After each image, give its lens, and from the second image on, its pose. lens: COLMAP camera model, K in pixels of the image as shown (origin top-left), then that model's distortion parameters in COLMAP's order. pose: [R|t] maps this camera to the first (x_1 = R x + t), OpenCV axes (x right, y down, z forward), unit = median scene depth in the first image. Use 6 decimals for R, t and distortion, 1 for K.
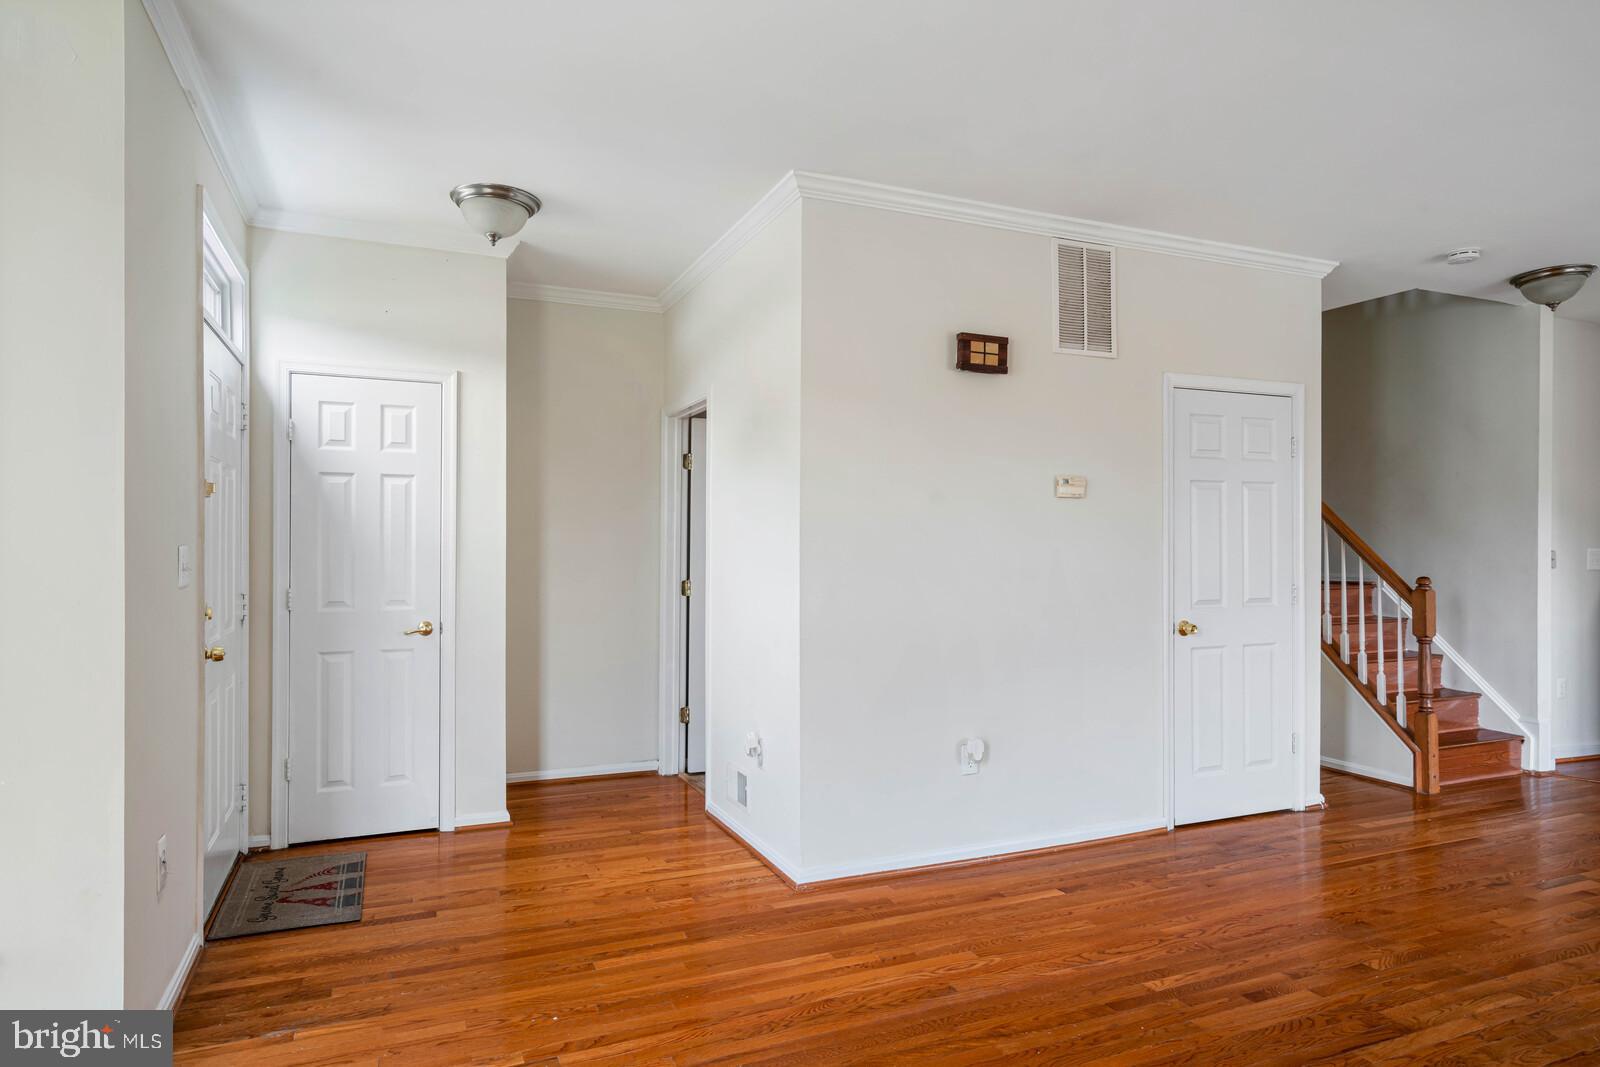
lens RADIAL K [[946.8, 0, 785.1], [0, 946.8, 533.5], [0, 0, 1]] dist [0.004773, 0.001137]
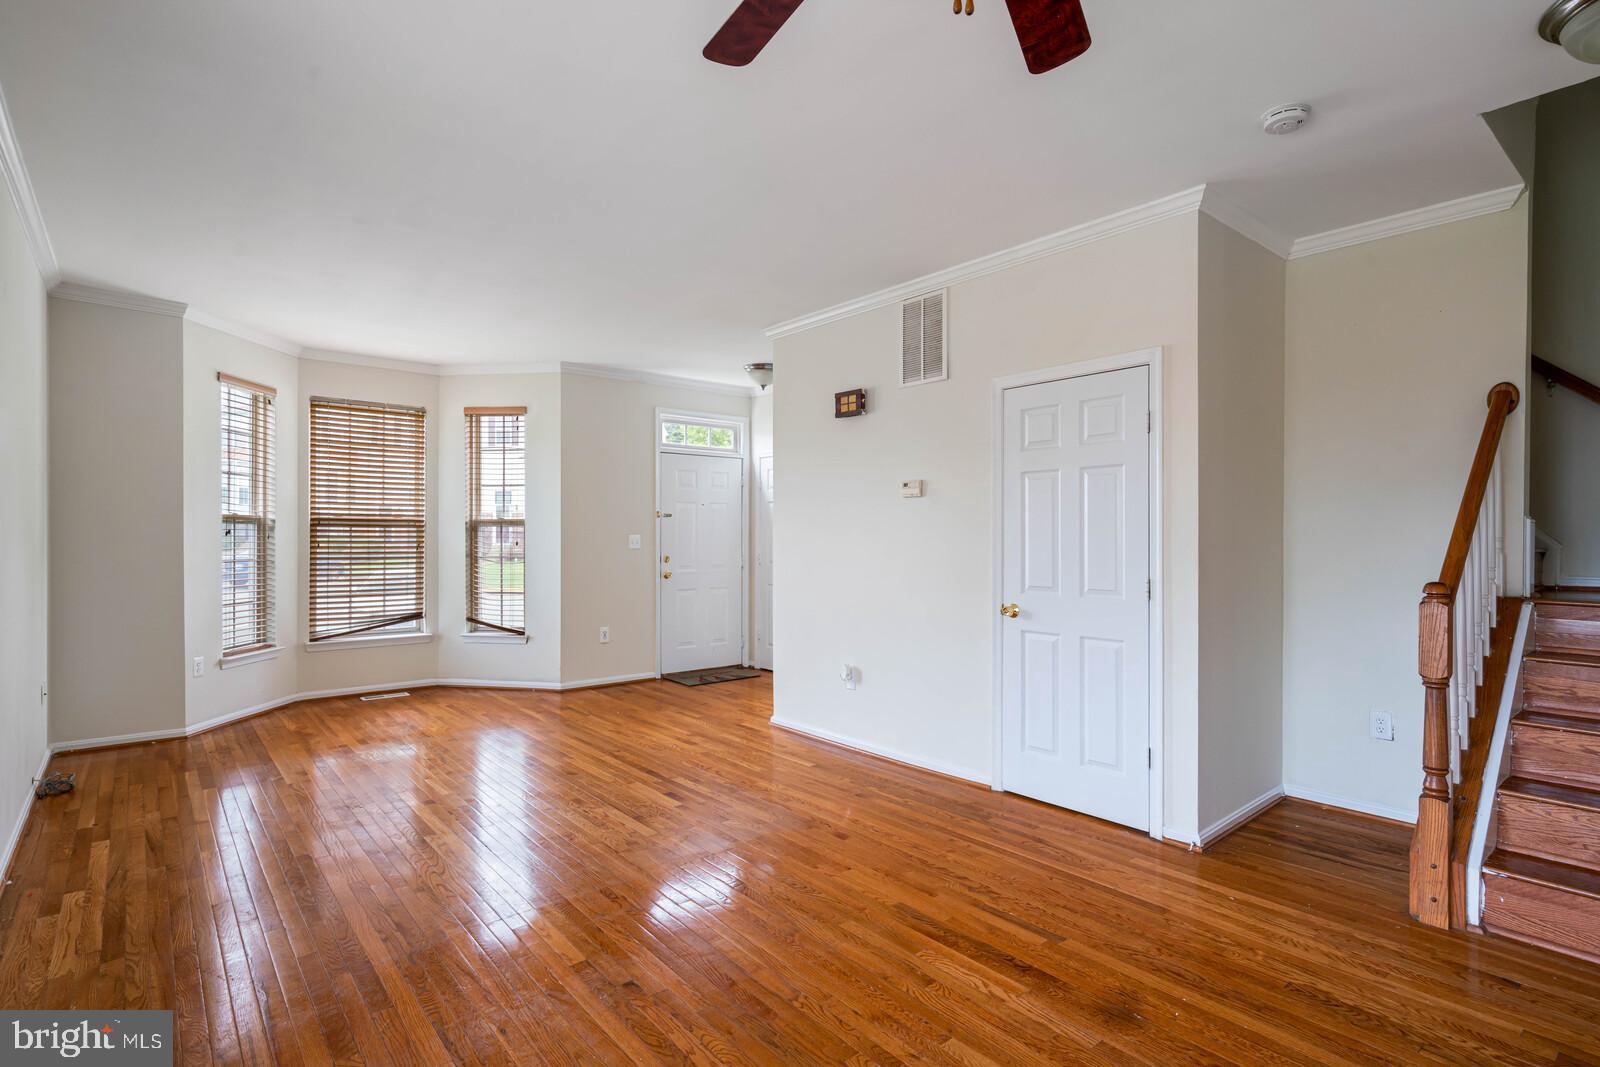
lens RADIAL K [[808.0, 0, 820.4], [0, 808.0, 536.4], [0, 0, 1]] dist [0.002060, 0.000789]
pose [[0.295932, -0.003761, -0.955202, 1.374282], [0.003010, 0.999991, -0.003005, 0.019602], [0.955204, -0.001986, 0.295941, 0.577940]]
